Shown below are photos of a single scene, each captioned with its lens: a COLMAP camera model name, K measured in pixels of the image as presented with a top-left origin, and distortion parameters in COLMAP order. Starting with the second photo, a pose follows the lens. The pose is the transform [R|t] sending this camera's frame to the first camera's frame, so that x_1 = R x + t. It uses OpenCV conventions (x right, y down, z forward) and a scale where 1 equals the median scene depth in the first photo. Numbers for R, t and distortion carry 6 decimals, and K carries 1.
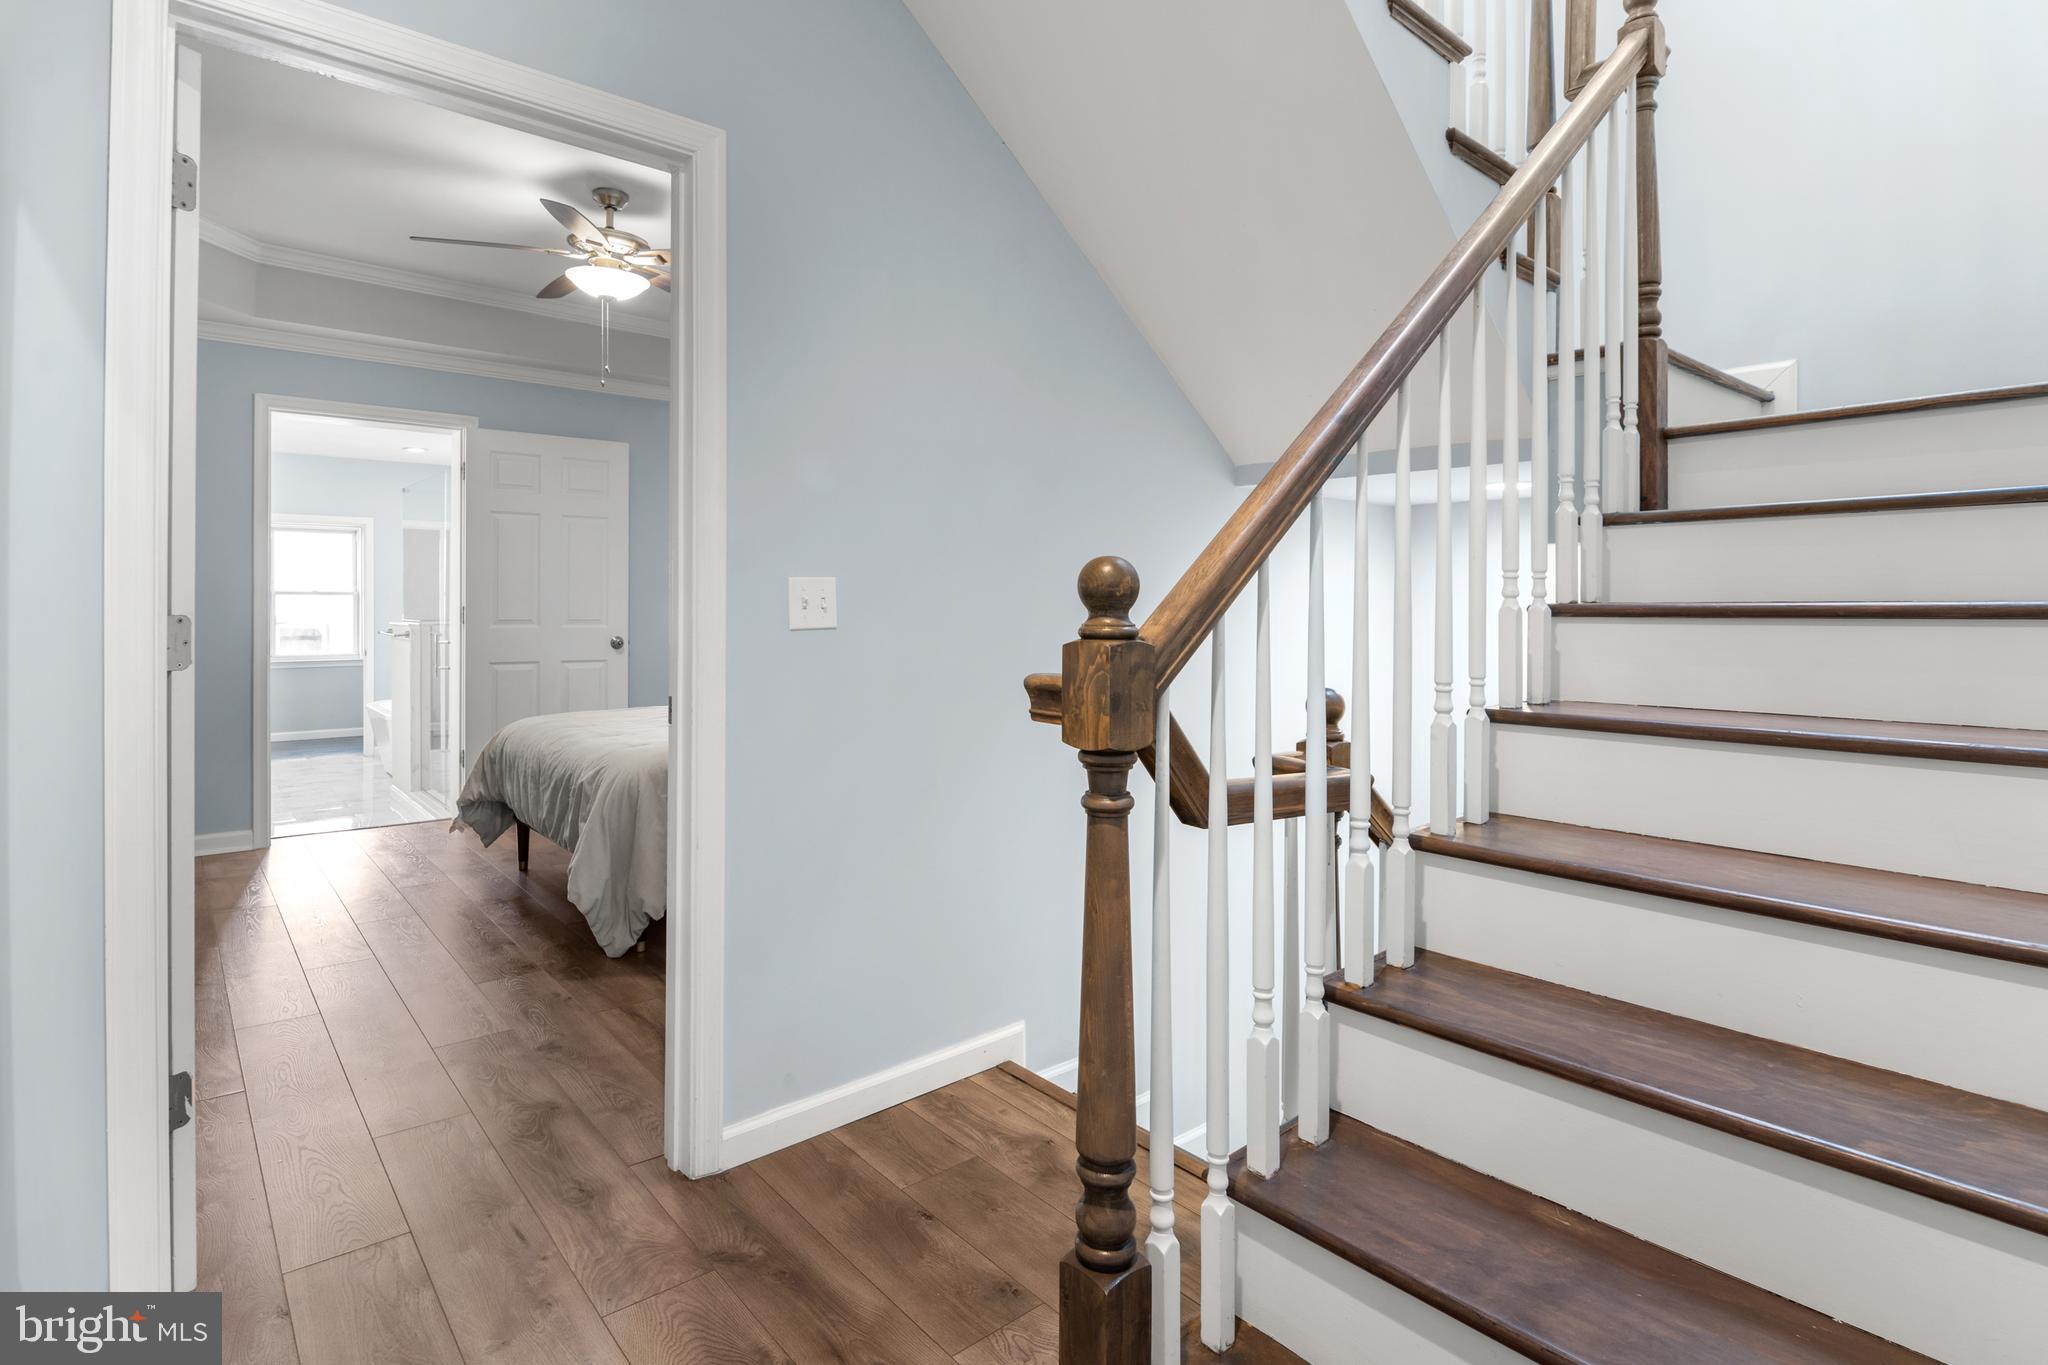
lens RADIAL K [[941.6, 0, 1027.2], [0, 941.6, 591.9], [0, 0, 1]] dist [-0.044048, -0.000116]
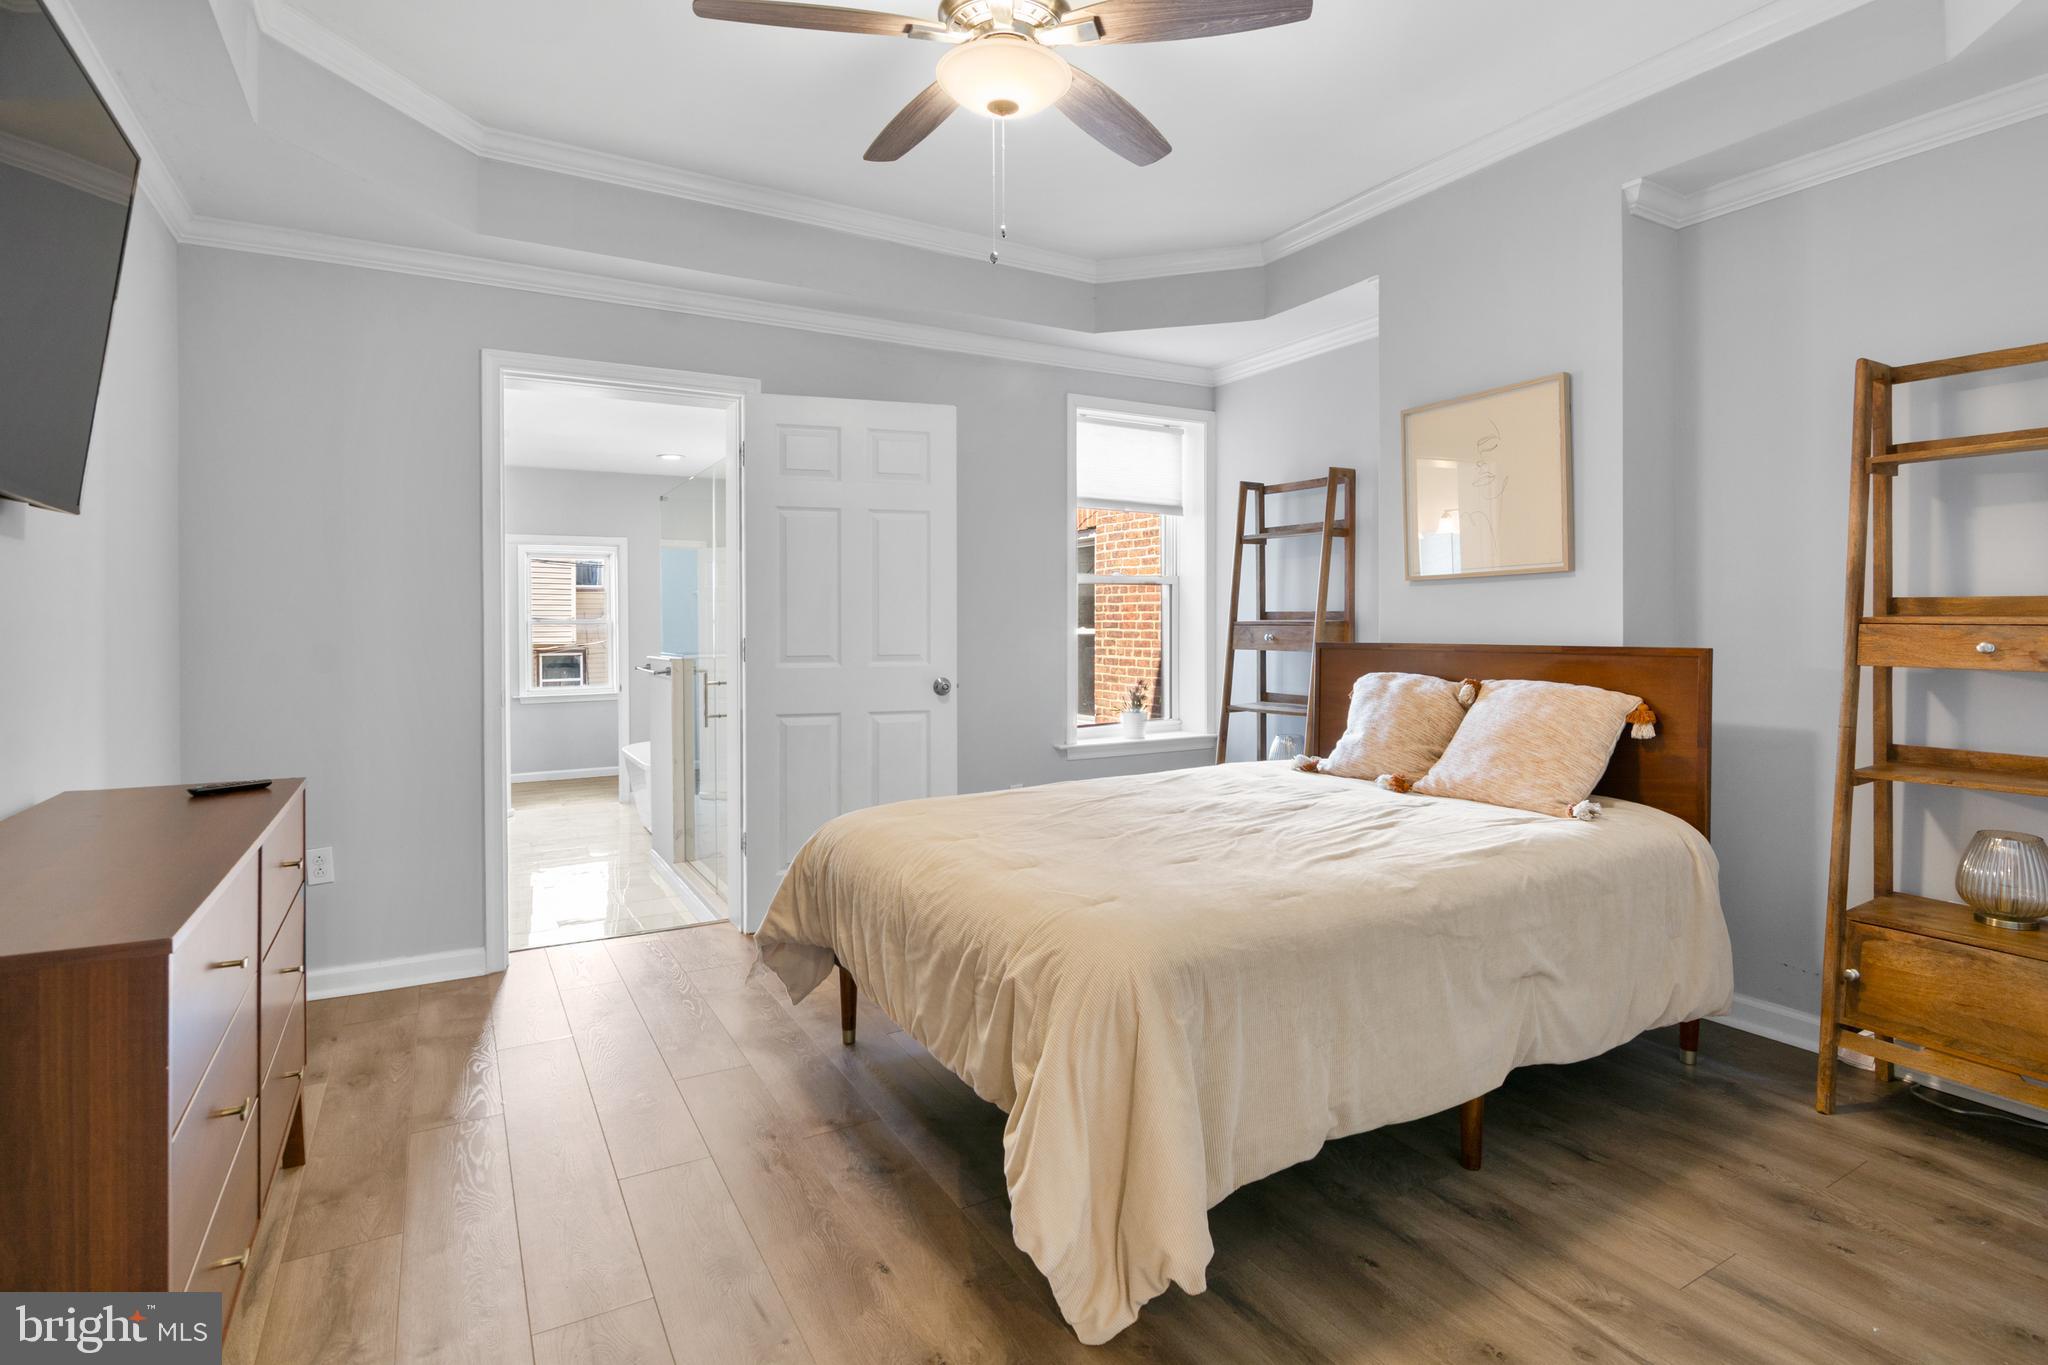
lens RADIAL K [[1023.5, 0, 1026.5], [0, 1023.5, 598.4], [0, 0, 1]] dist [-0.001710, -0.000770]
pose [[0.970678, -0.018261, -0.239690, -0.230801], [0.015108, 0.999774, -0.014987, -0.001187], [0.239910, 0.010927, 0.970734, 0.307575]]
